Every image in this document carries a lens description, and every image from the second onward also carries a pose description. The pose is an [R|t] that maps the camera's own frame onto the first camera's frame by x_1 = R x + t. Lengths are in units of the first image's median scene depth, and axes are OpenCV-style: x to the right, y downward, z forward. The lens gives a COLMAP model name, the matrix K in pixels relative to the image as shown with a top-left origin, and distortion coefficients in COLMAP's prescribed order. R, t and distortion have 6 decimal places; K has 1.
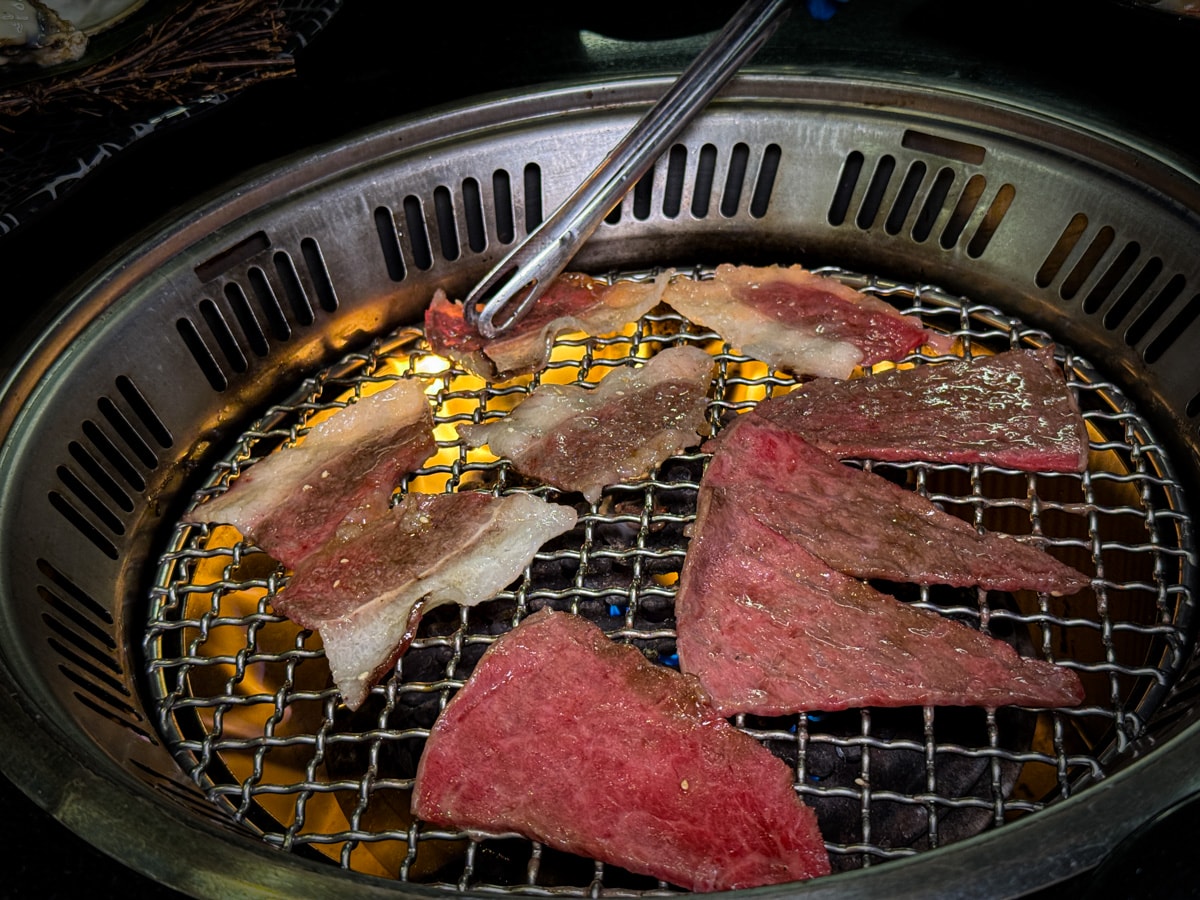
lens RADIAL K [[1750.0, 0, 600.0], [0, 1750.0, 450.0], [0, 0, 1]] dist [0.100741, -0.134418]
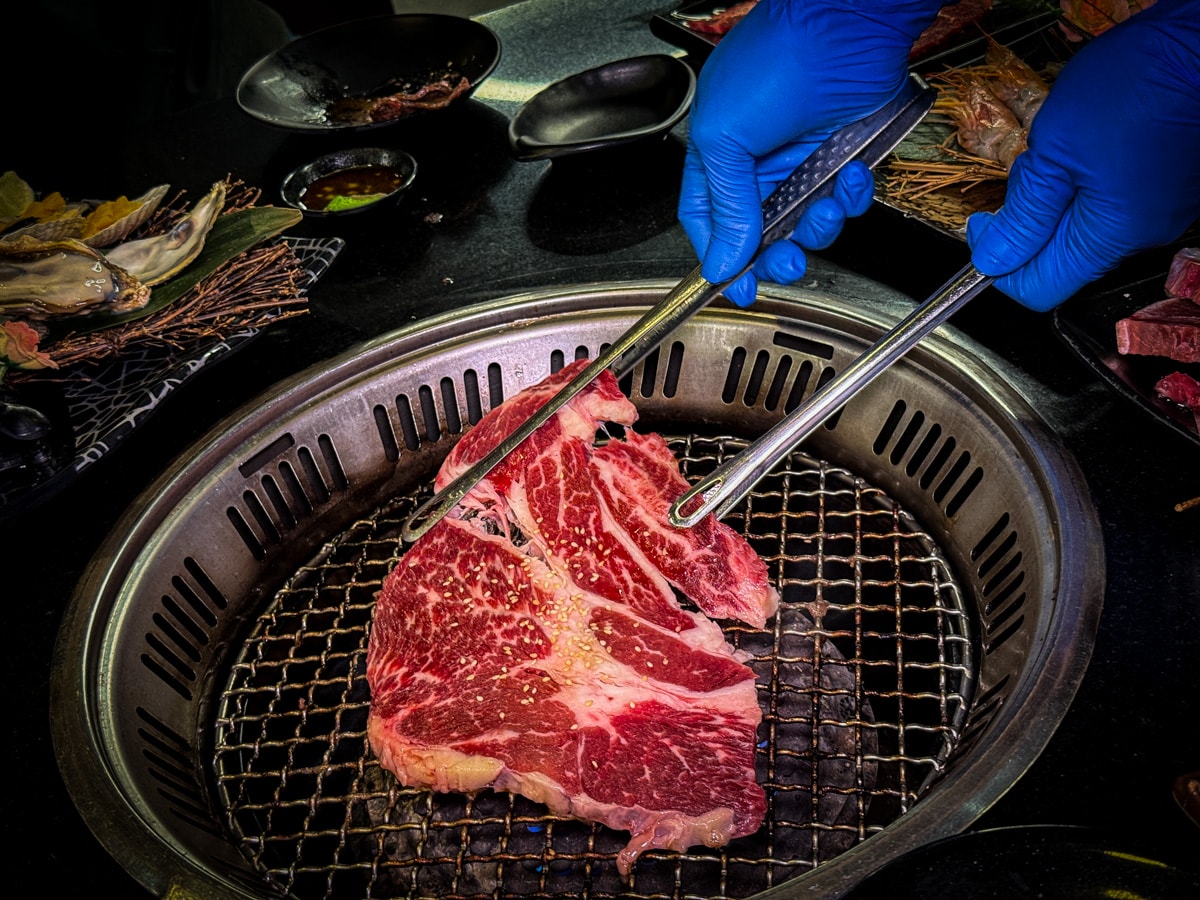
lens RADIAL K [[1691.1, 0, 600.0], [0, 1691.1, 450.0], [0, 0, 1]] dist [0.113112, -0.075336]
pose [[0.998999, -0.042929, -0.012612, 0.056772], [0.042735, 0.998970, -0.015263, -0.082267], [0.013255, 0.014709, 0.999804, -0.269019]]
